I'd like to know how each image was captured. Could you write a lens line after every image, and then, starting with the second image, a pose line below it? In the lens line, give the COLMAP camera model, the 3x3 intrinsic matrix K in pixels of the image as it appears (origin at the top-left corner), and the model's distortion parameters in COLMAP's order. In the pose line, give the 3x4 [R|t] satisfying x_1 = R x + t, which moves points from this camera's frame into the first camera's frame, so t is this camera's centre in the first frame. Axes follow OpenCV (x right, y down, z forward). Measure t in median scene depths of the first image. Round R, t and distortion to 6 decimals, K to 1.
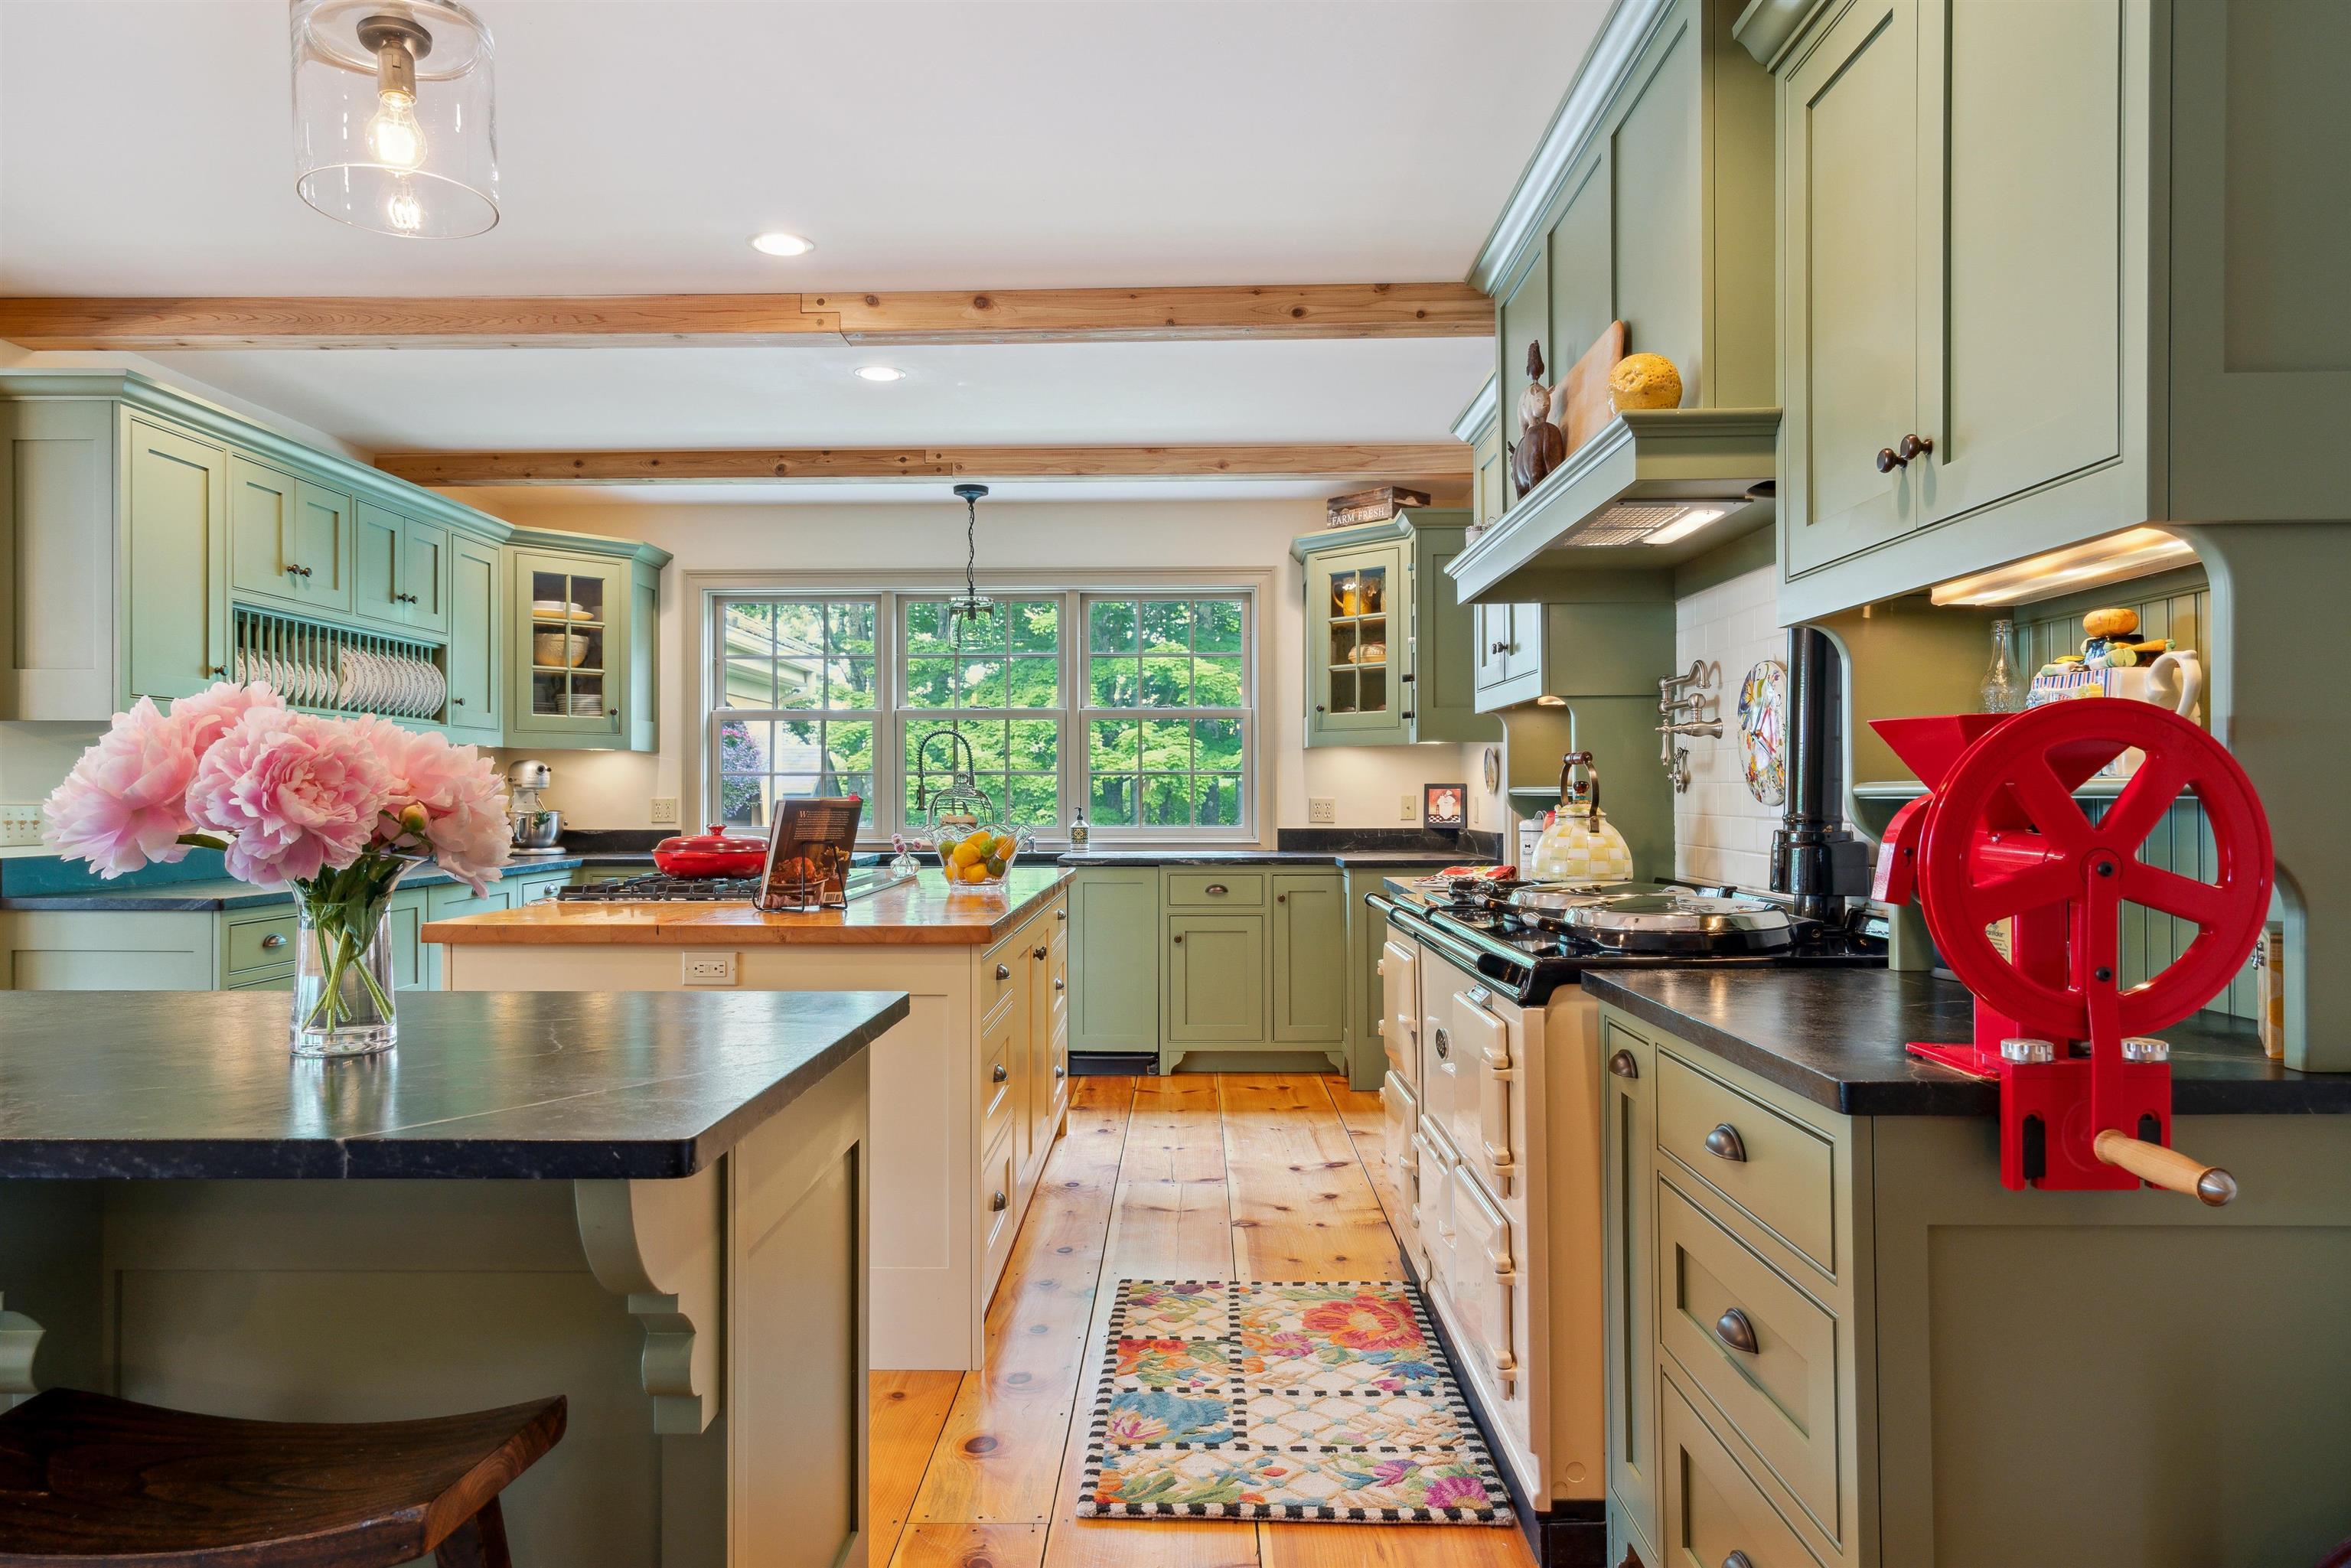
lens RADIAL K [[1477.9, 0, 1166.5], [0, 1477.9, 791.7], [0, 0, 1]] dist [0.001345, 0.002072]
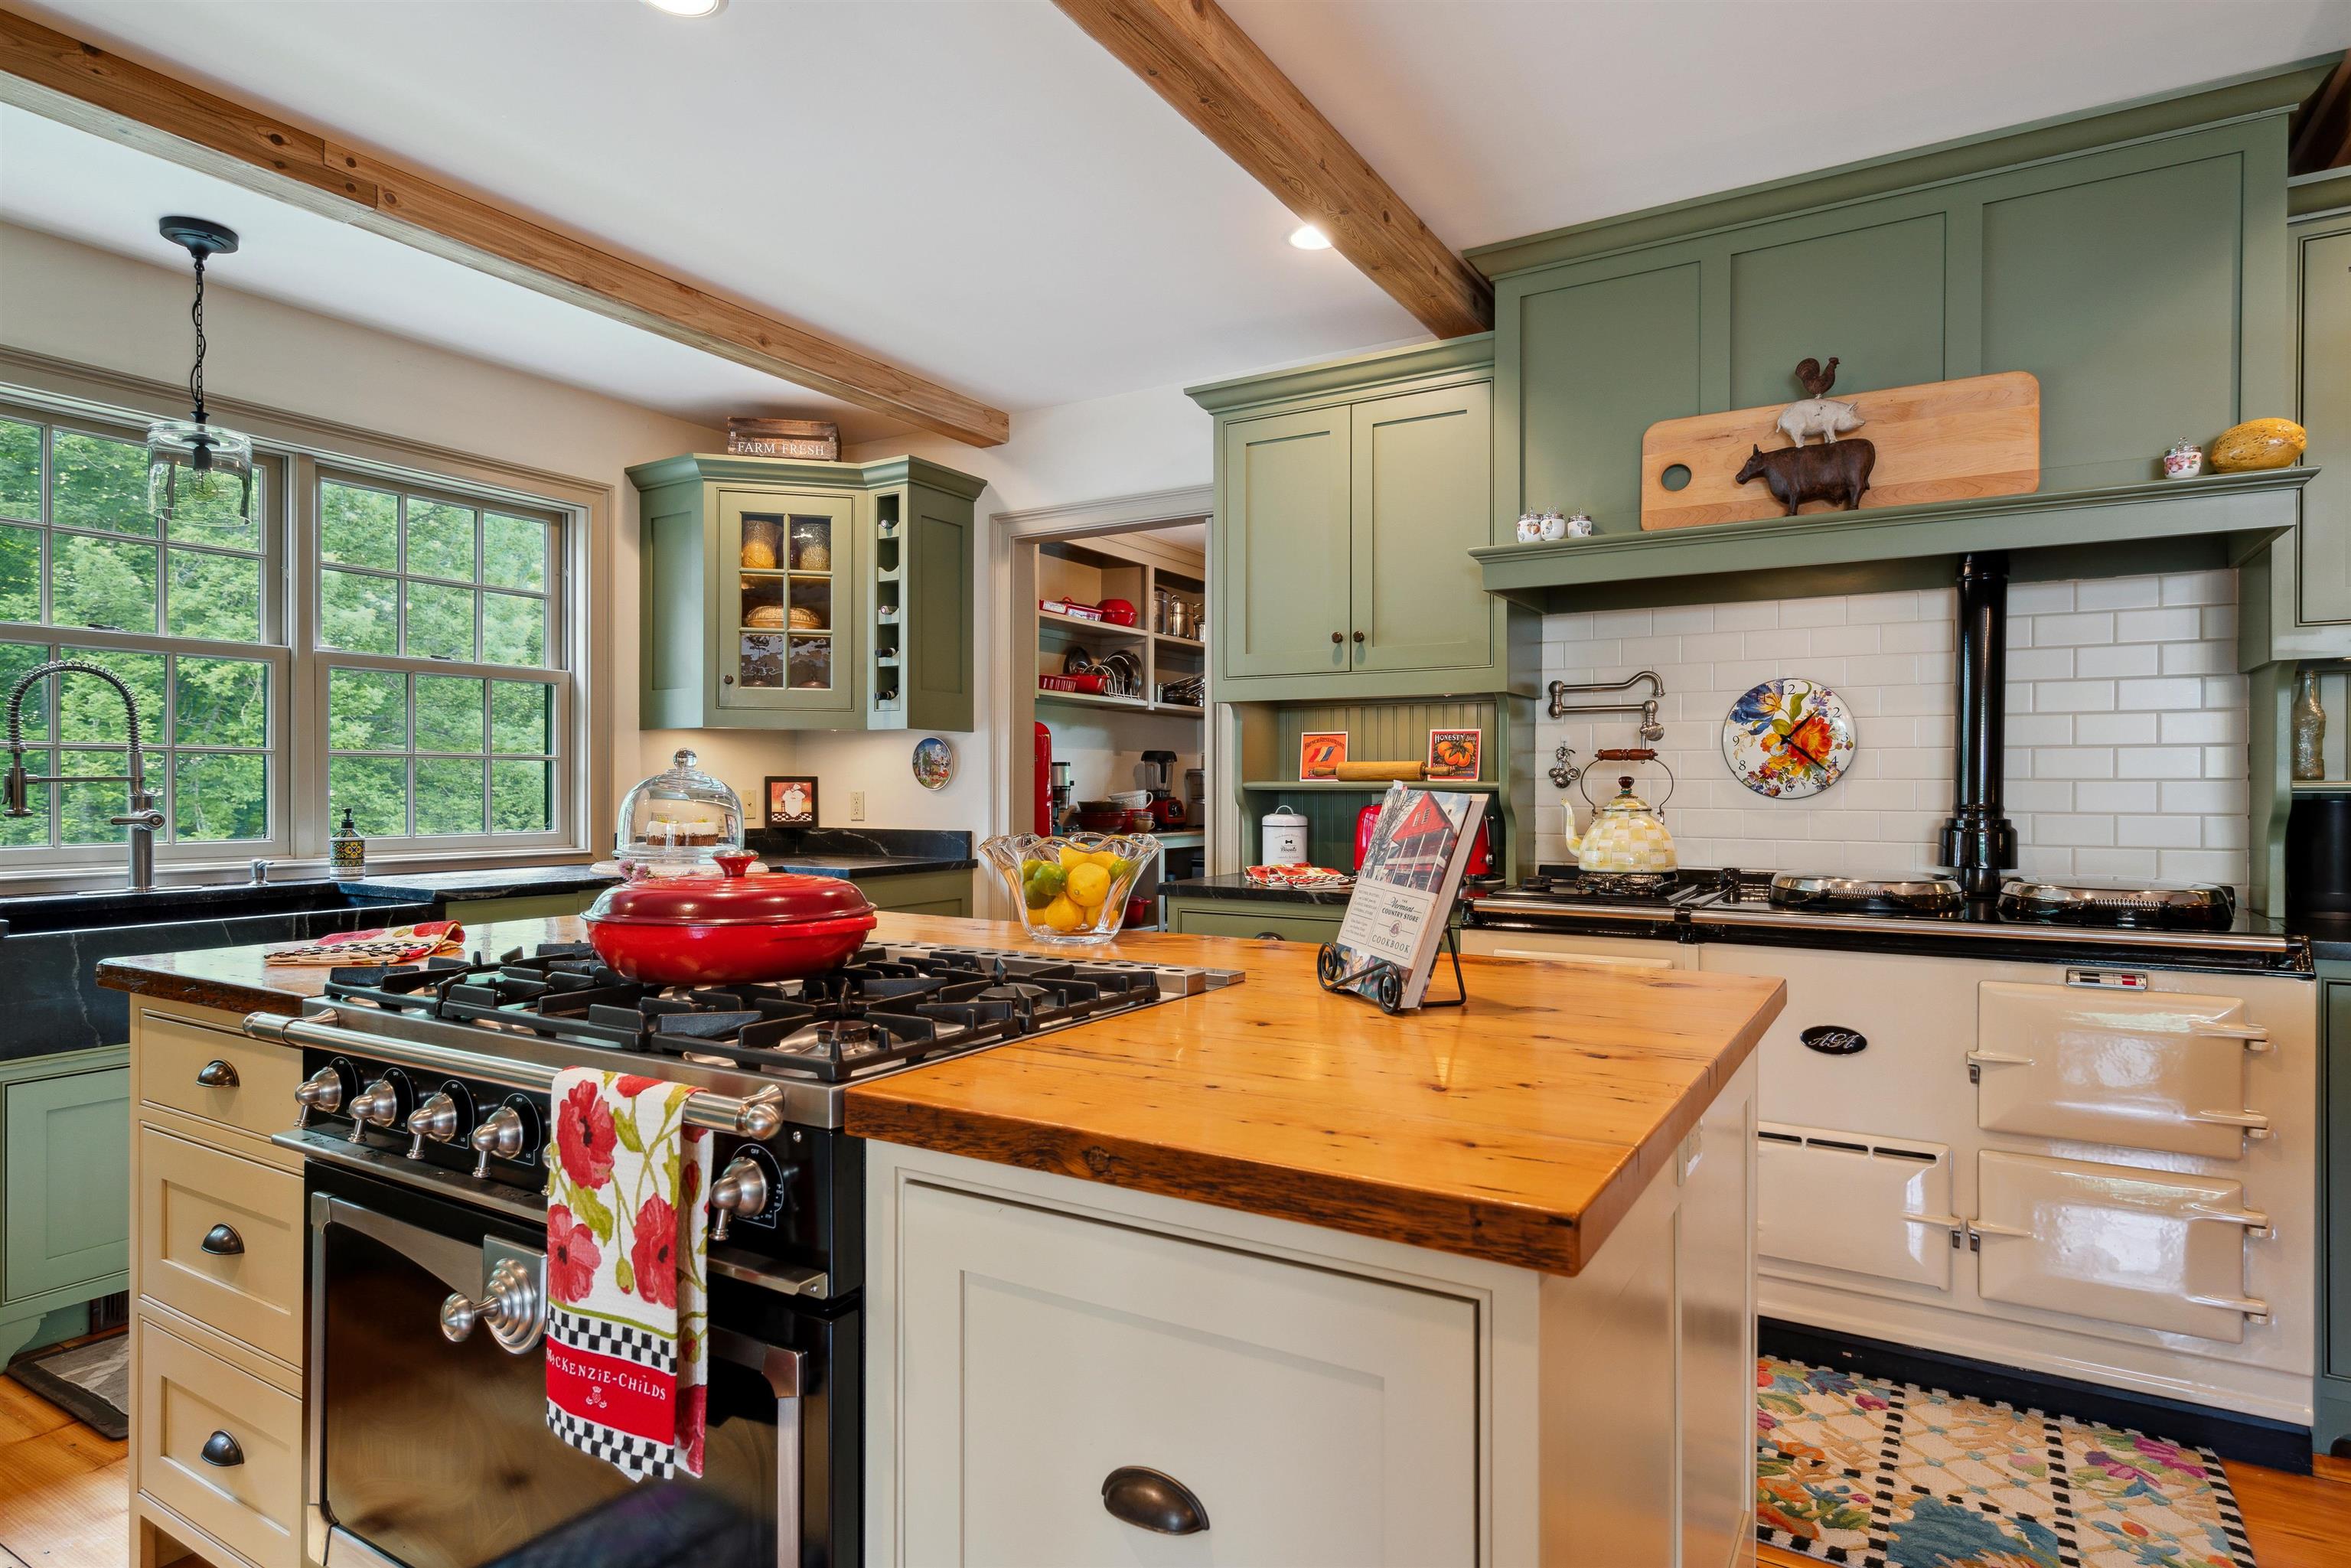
lens RADIAL K [[1270.9, 0, 1168.9], [0, 1270.9, 800.4], [0, 0, 1]] dist [0.002229, 0.000695]
pose [[0.506833, -0.005764, 0.862025, -0.663670], [-0.002729, 0.999962, 0.008291, 0.003895], [-0.862040, -0.006554, 0.506798, 0.820917]]
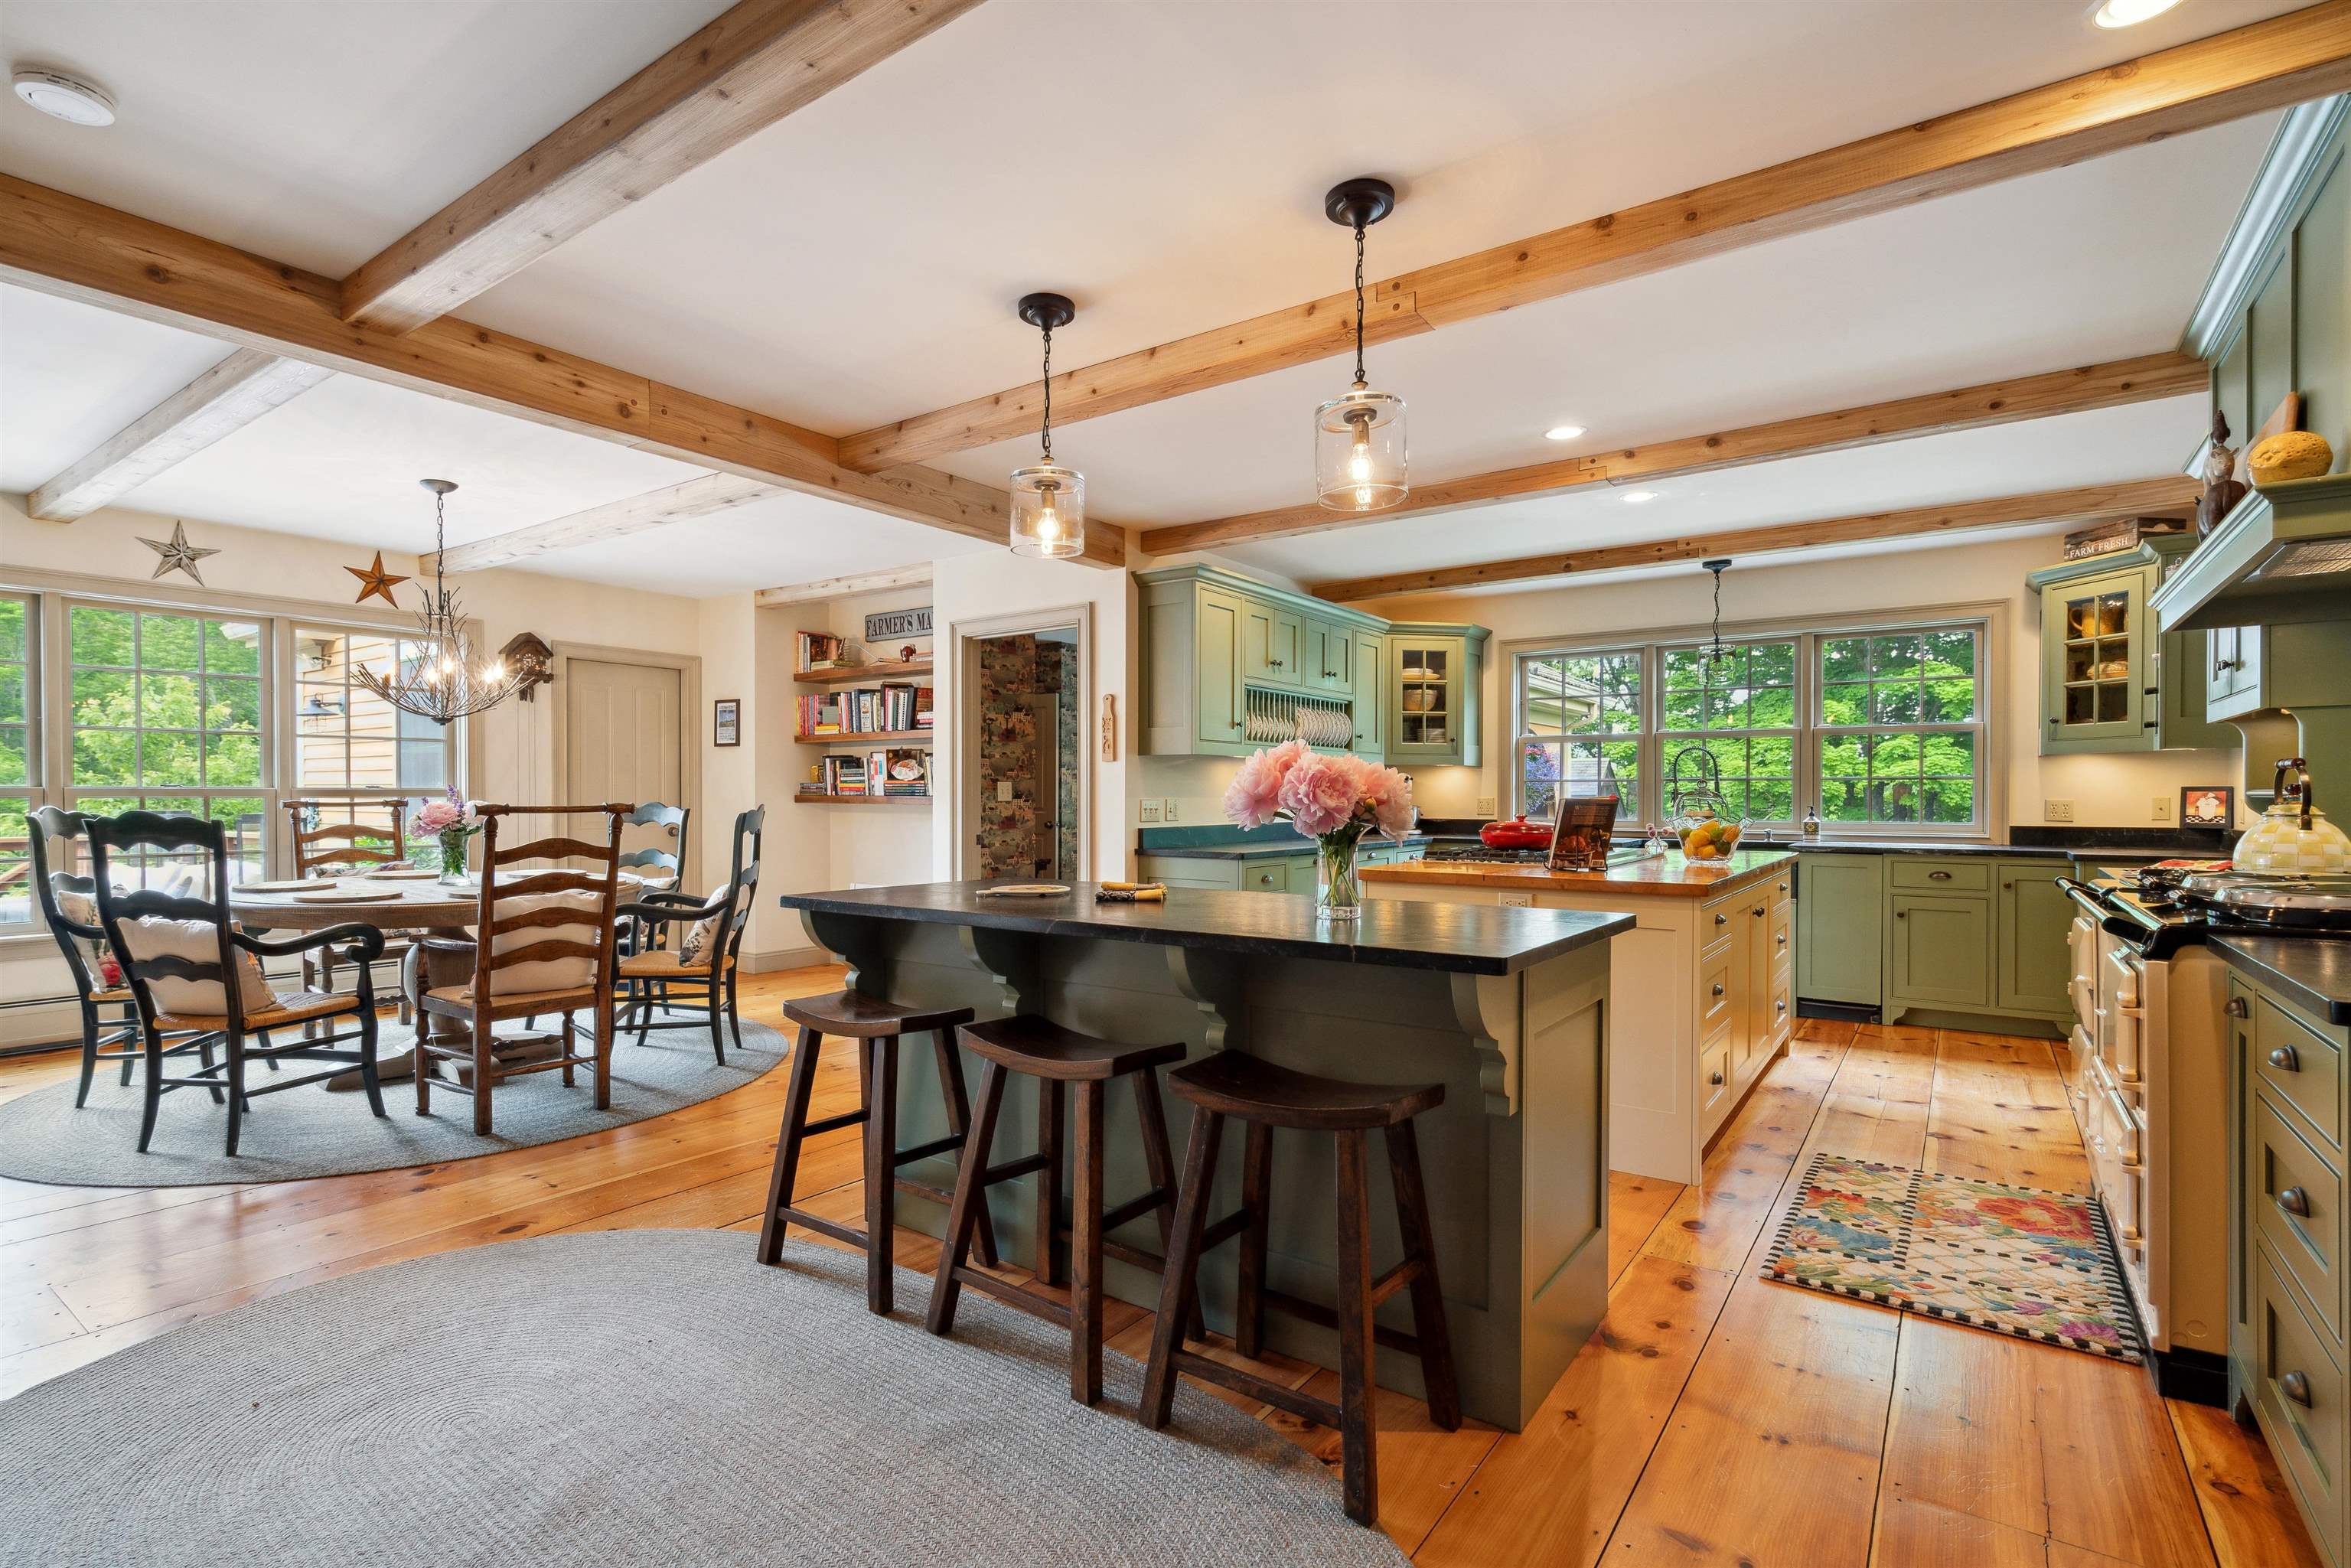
lens RADIAL K [[1132.6, 0, 1164.6], [0, 1132.6, 804.7], [0, 0, 1]] dist [0.002136, 0.002231]
pose [[0.824329, 0.006588, -0.566073, 0.062877], [-0.001201, 0.999950, 0.009888, 0.000996], [0.566110, -0.007472, 0.824296, -0.199345]]
